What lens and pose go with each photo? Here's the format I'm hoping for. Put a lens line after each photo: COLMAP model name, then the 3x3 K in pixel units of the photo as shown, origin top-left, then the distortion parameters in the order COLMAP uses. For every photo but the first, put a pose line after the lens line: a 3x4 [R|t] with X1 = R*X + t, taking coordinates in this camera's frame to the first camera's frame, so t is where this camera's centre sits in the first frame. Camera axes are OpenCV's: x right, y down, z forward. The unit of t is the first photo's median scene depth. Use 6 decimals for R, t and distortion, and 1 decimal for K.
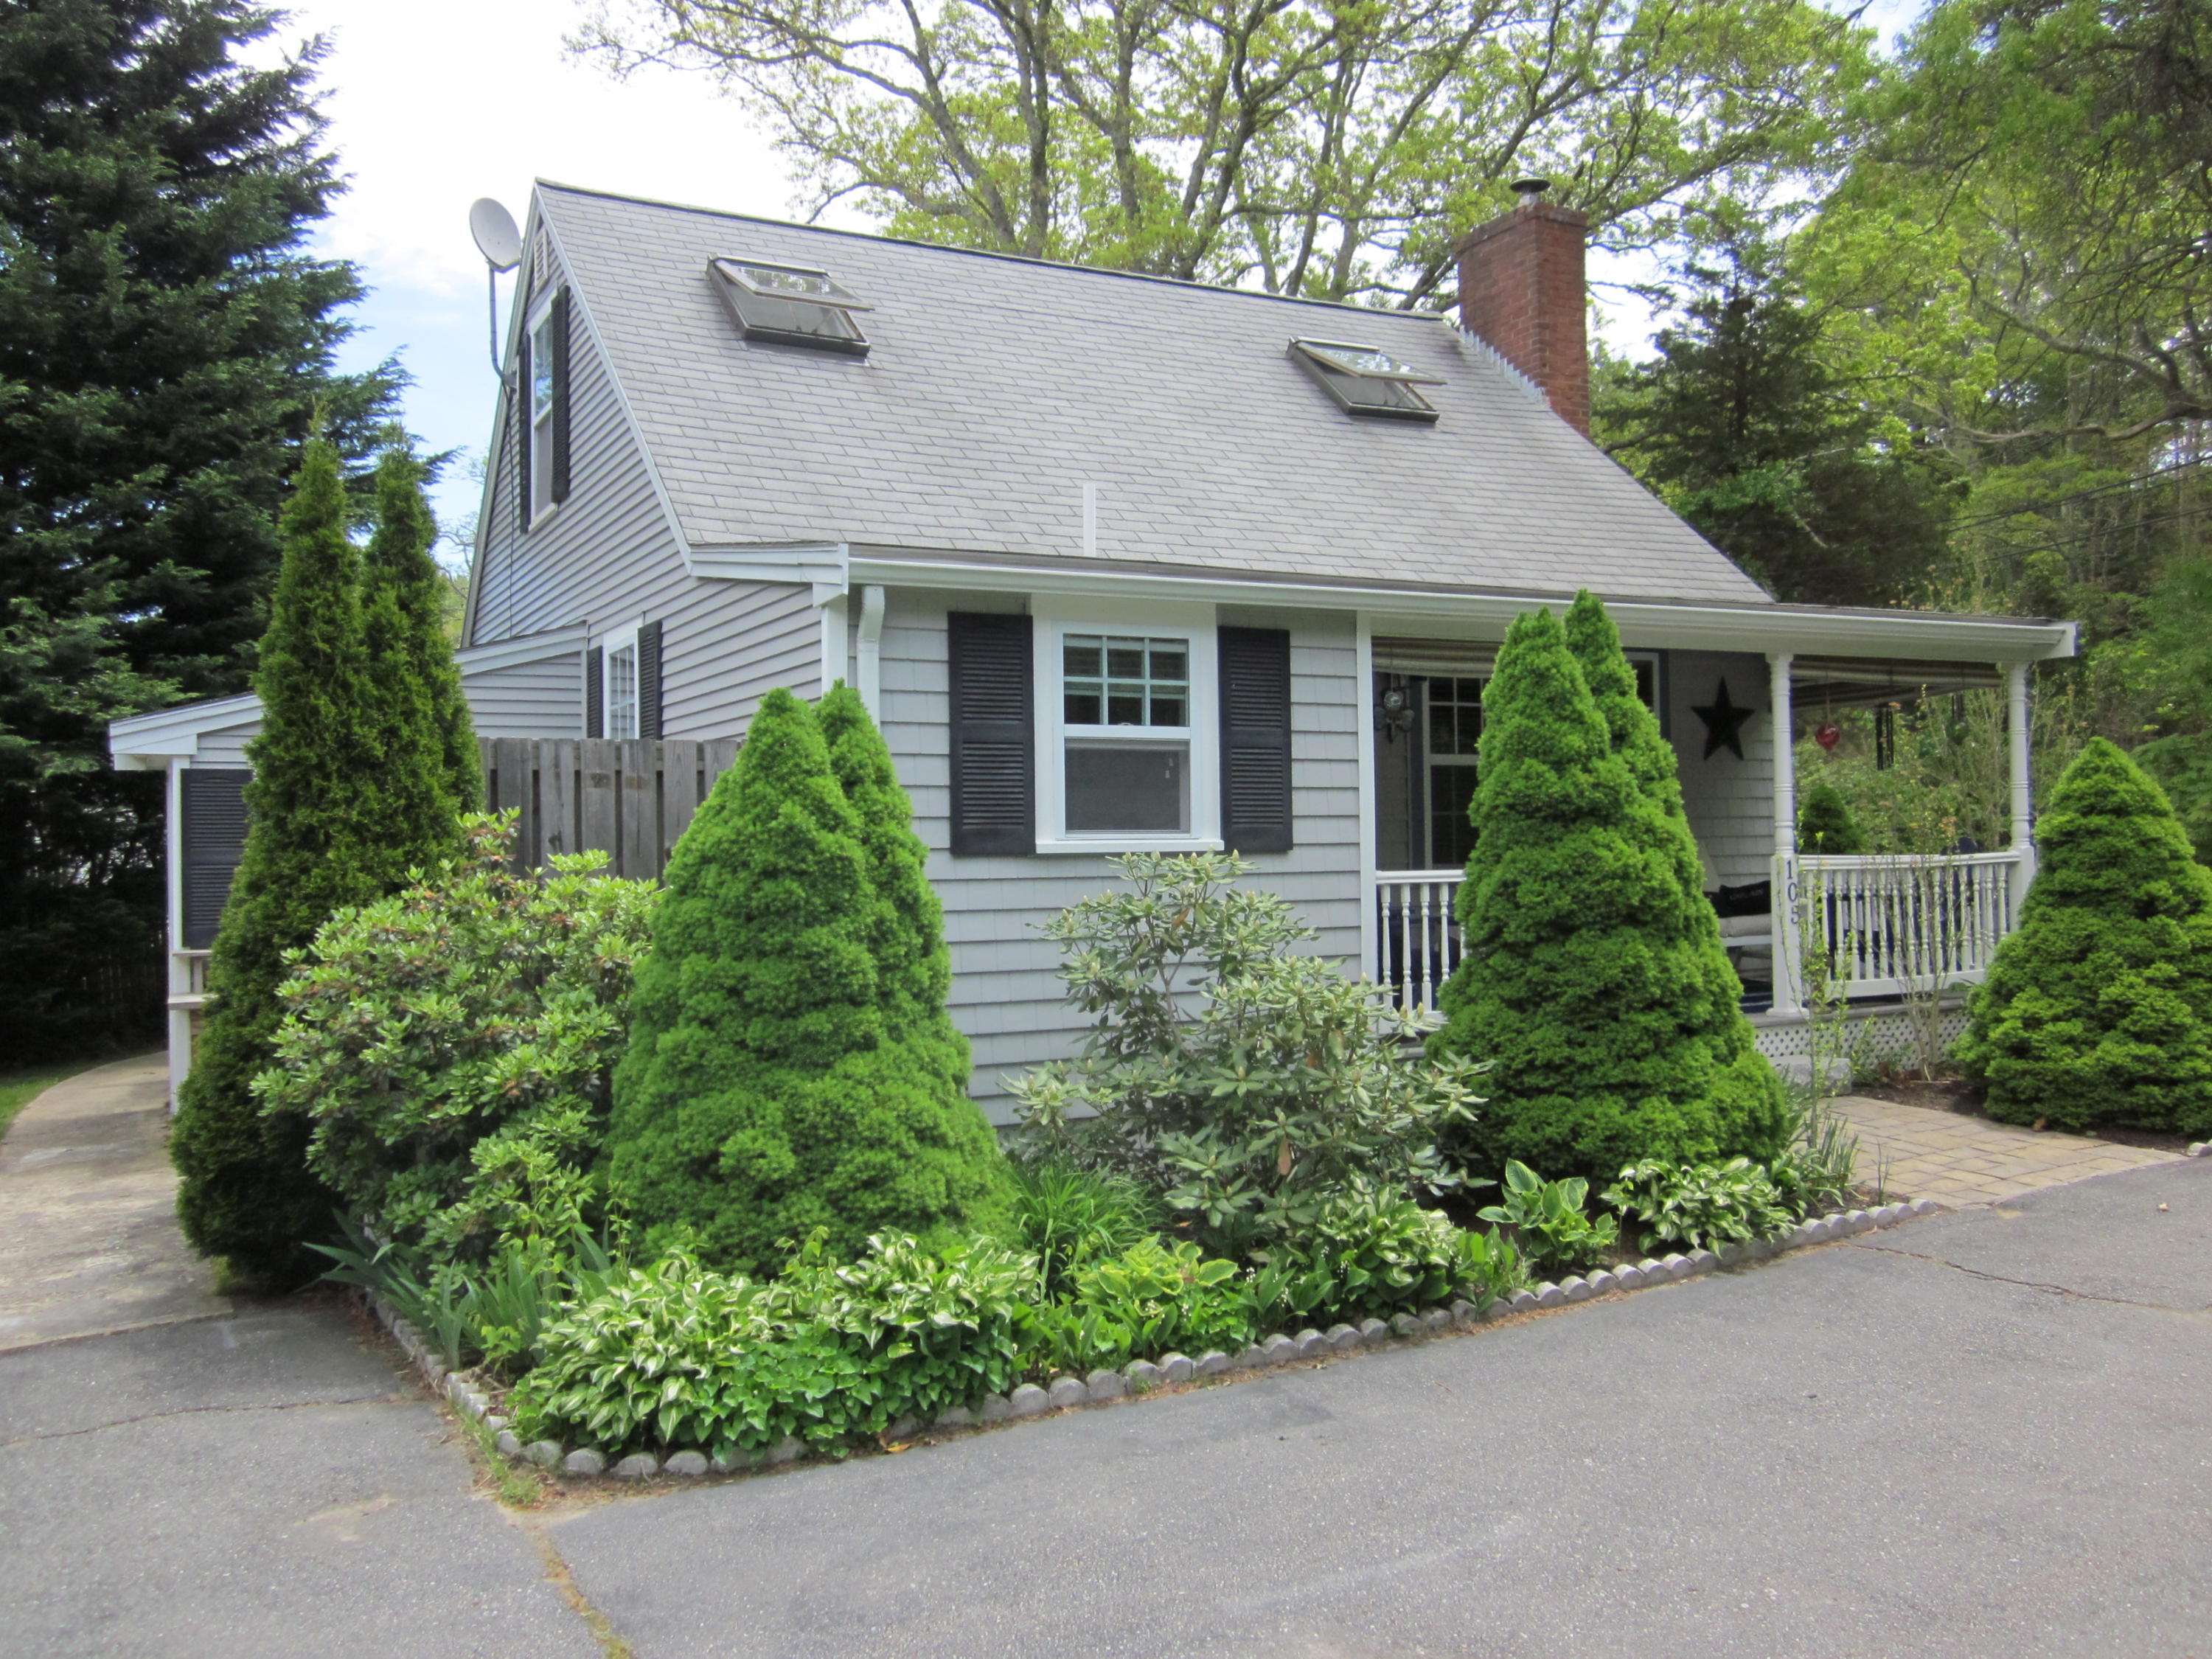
lens RADIAL K [[1846.1, 0, 1134.1], [0, 1846.1, 805.8], [0, 0, 1]] dist [-0.049663, 0.016445]
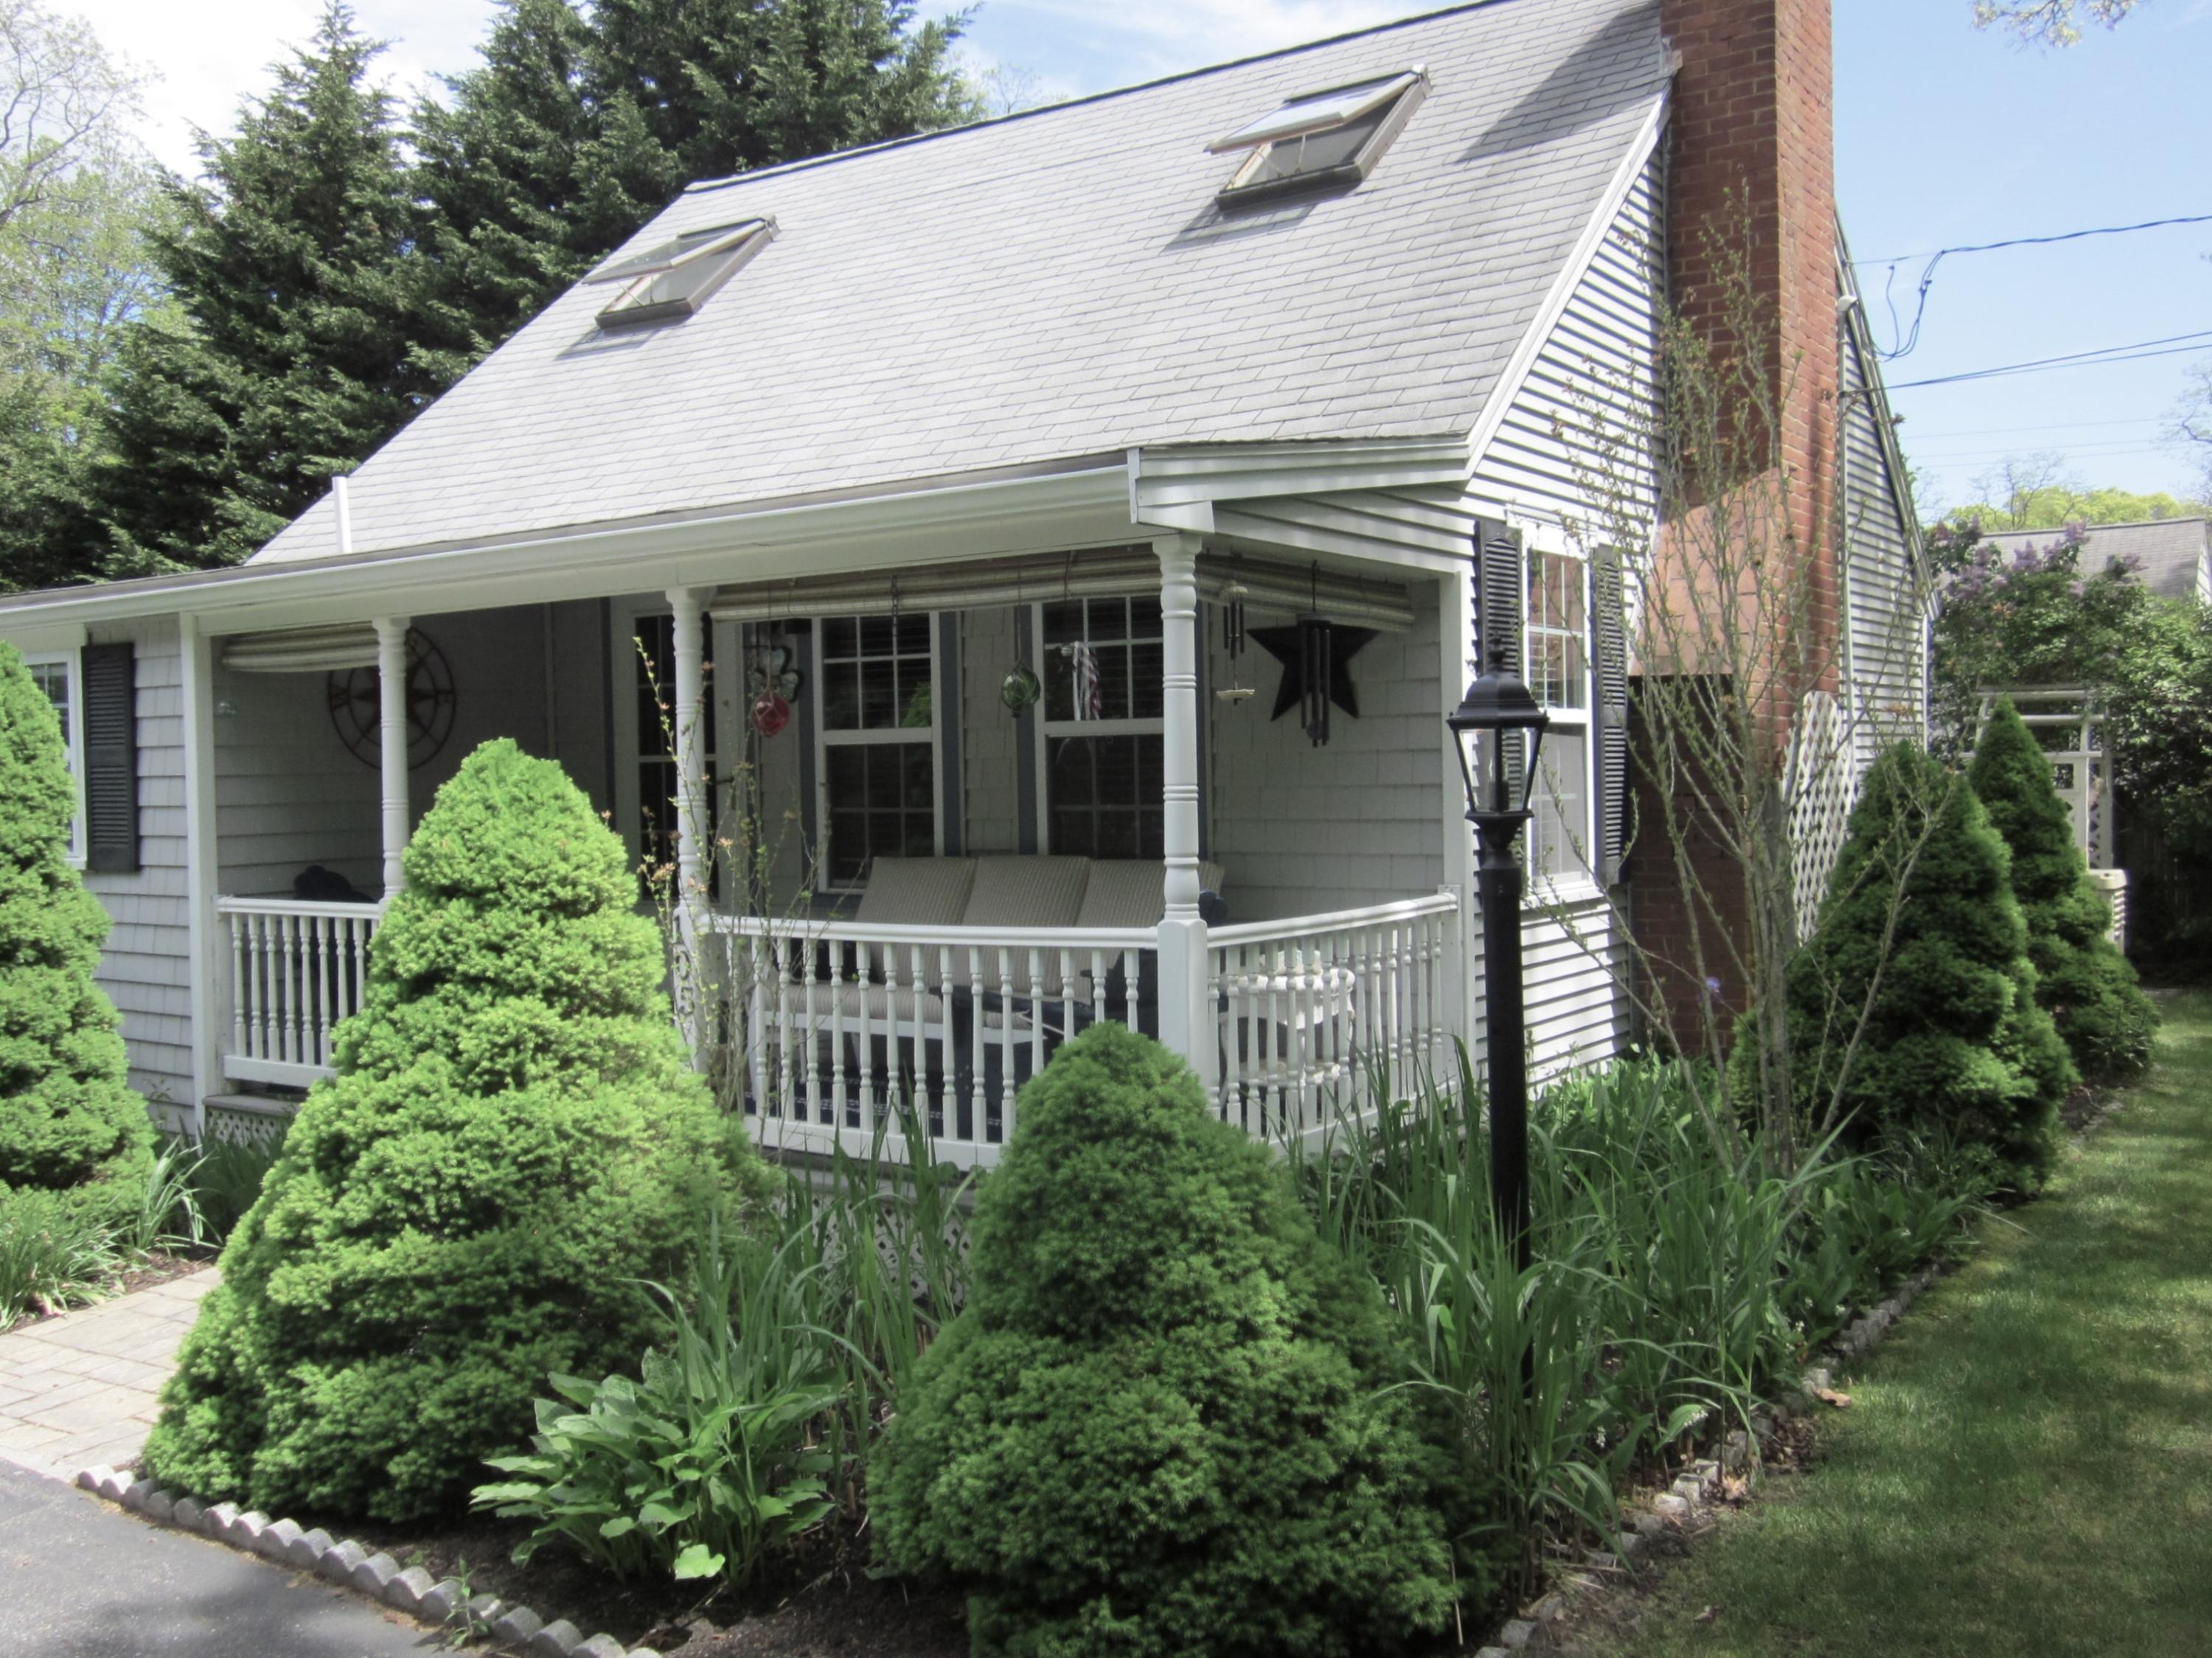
lens RADIAL K [[2027.8, 0, 1105.5], [0, 2027.8, 824.3], [0, 0, 1]] dist [-0.041267, 0.000000]
pose [[0.453969, 0.038113, -0.890202, 1.332726], [0.031210, 0.997791, 0.058636, -0.049715], [0.890471, -0.054402, 0.451777, 1.043073]]
